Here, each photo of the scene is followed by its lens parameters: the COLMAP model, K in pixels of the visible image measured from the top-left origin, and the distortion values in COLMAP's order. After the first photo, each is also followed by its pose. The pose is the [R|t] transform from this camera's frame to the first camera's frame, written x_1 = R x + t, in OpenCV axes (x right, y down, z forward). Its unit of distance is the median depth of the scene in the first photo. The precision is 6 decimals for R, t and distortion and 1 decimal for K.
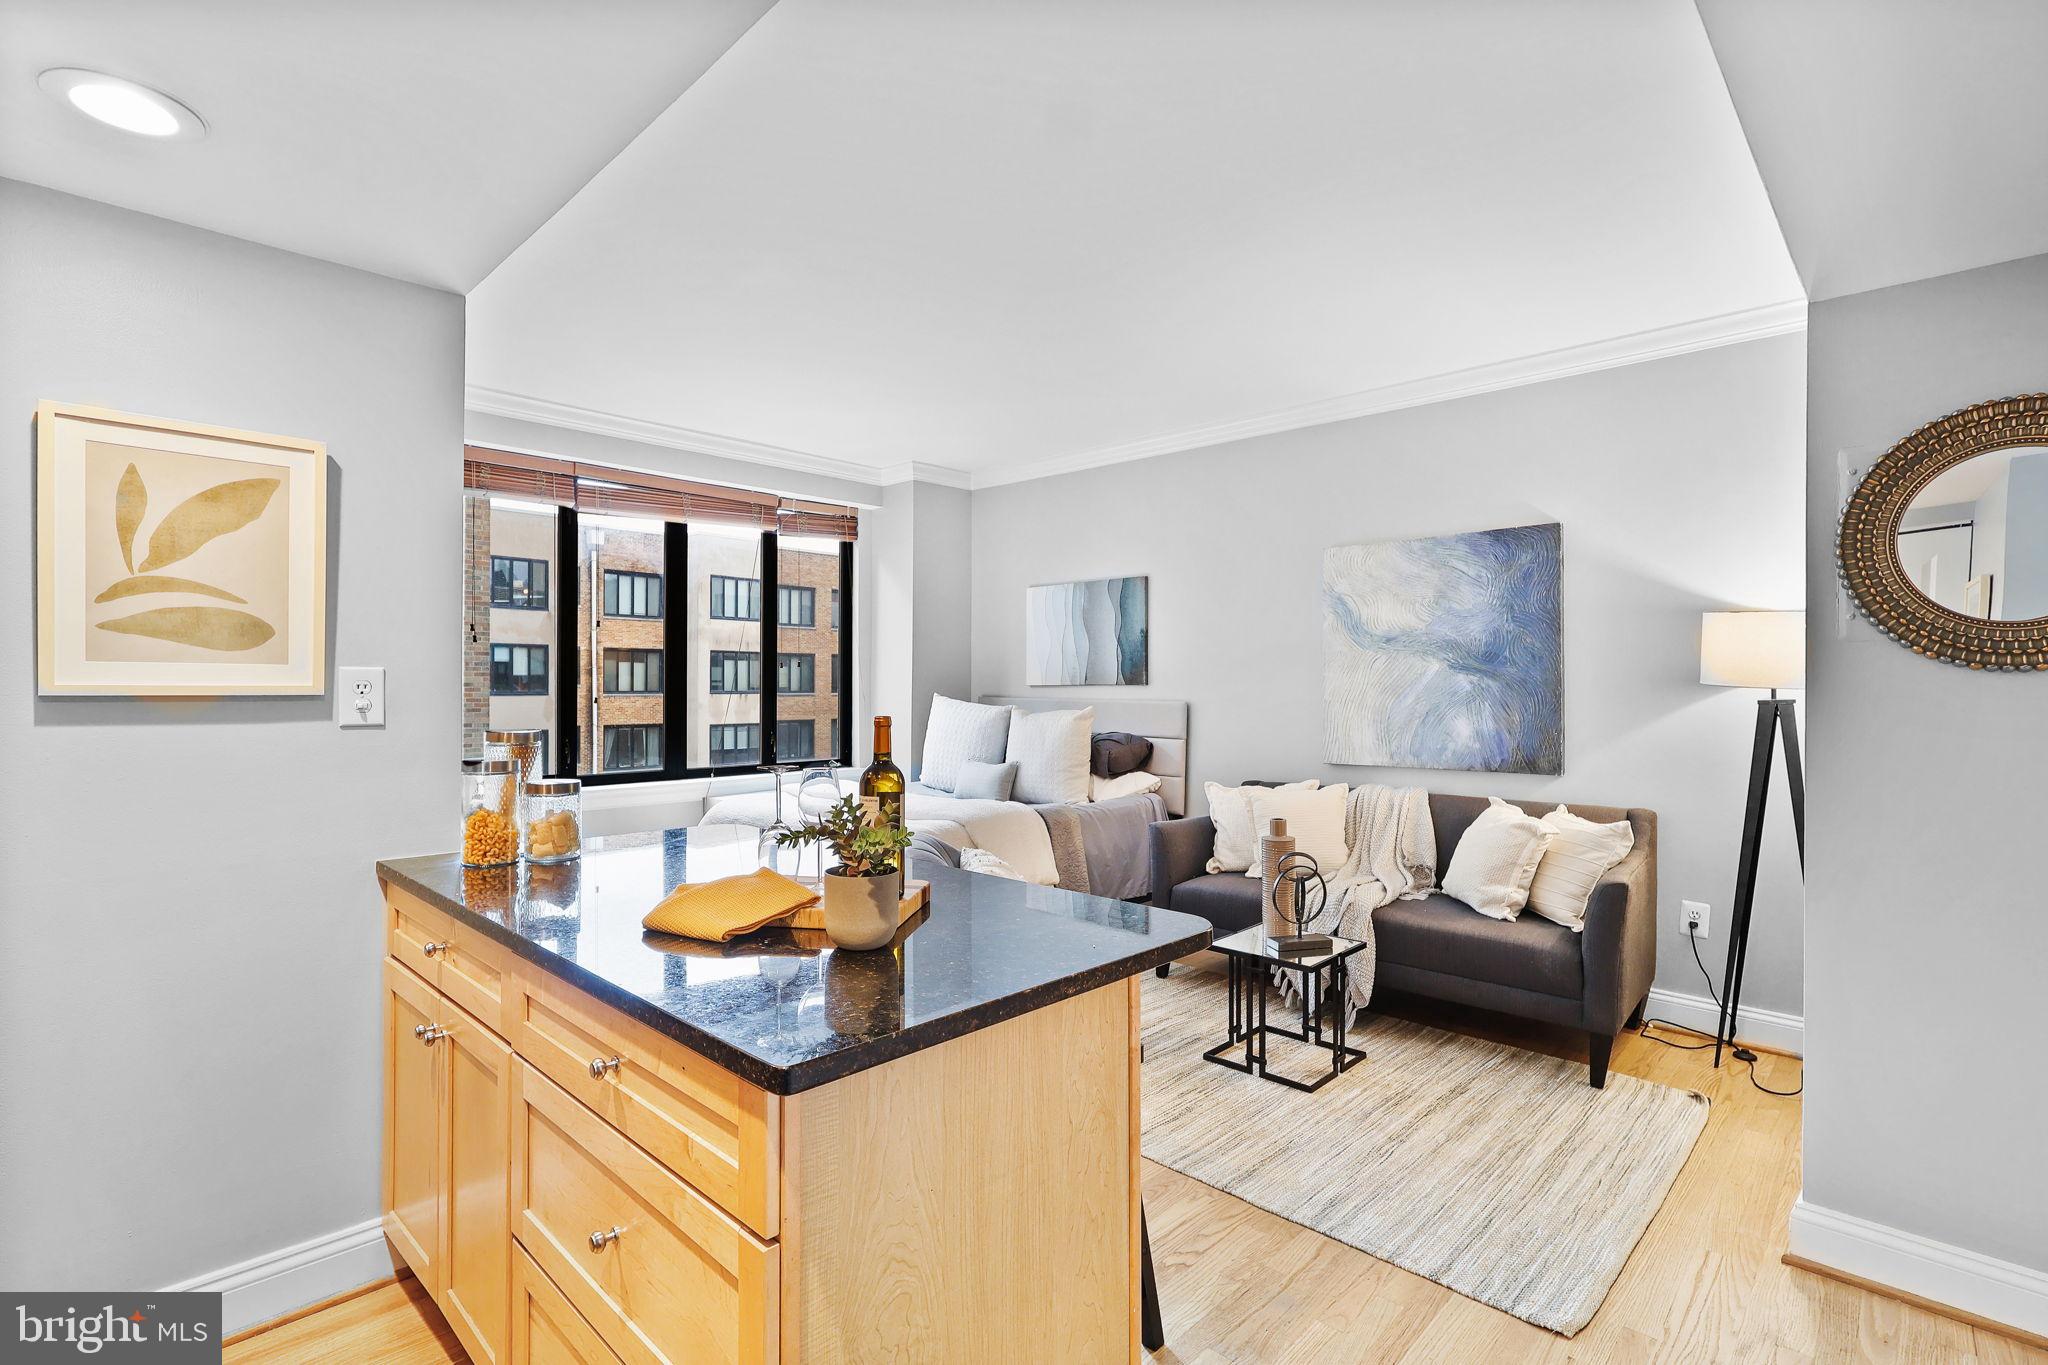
lens RADIAL K [[957.5, 0, 1024.2], [0, 957.5, 681.9], [0, 0, 1]] dist [-0.013655, 0.000337]
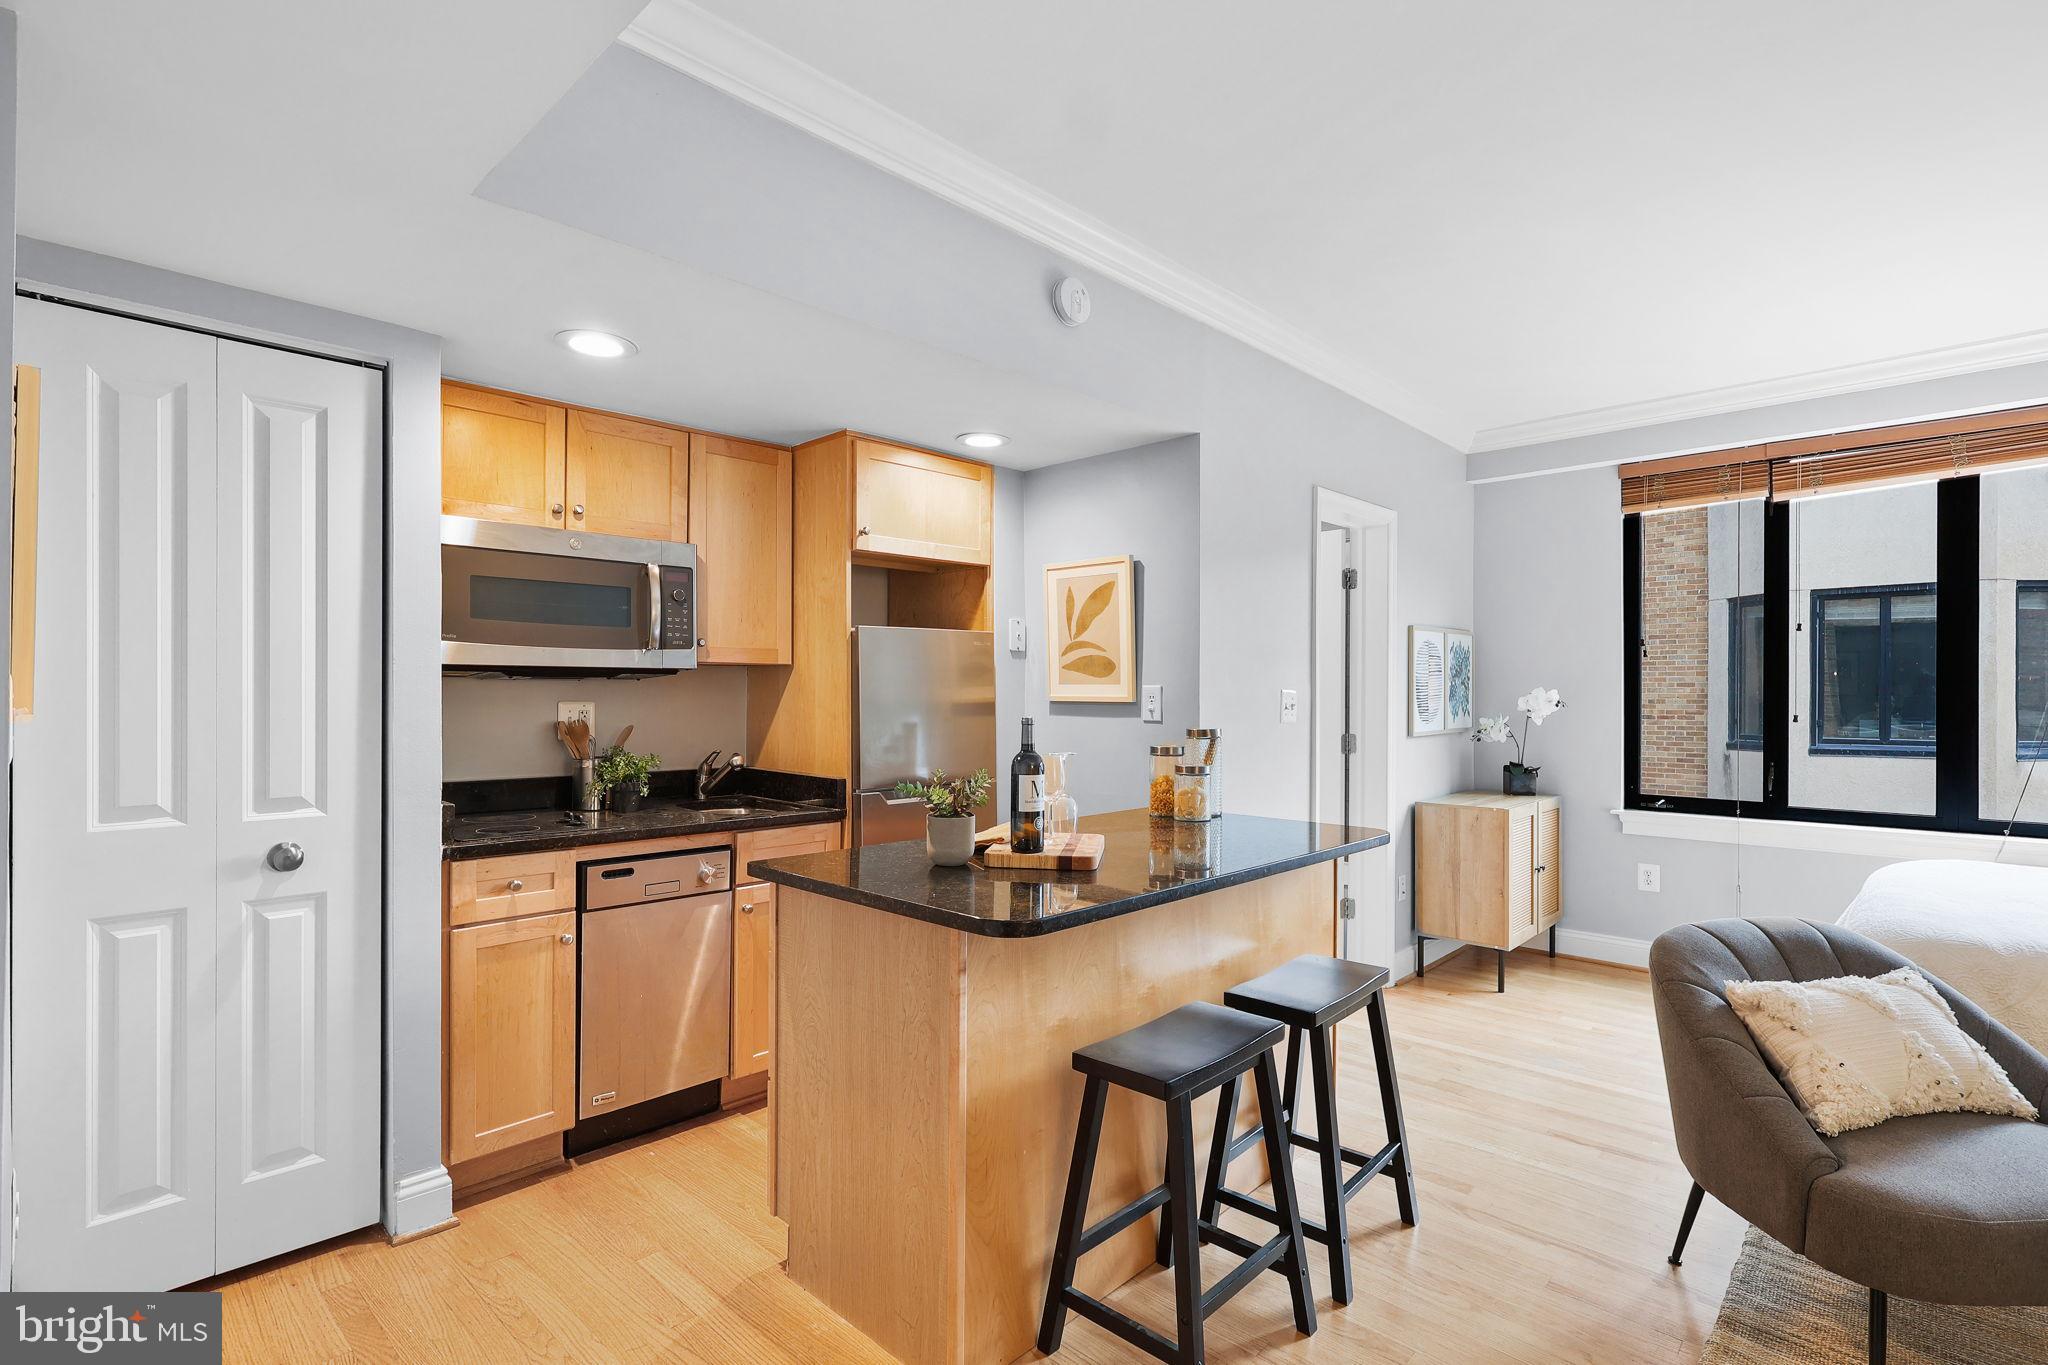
lens RADIAL K [[957.5, 0, 1024.2], [0, 957.5, 691.5], [0, 0, 1]] dist [-0.013655, 0.000337]
pose [[0.011813, -0.006240, -0.999911, 0.965358], [-0.001715, 0.999979, -0.006261, 0.006038], [0.999929, 0.001788, 0.011803, 0.778611]]
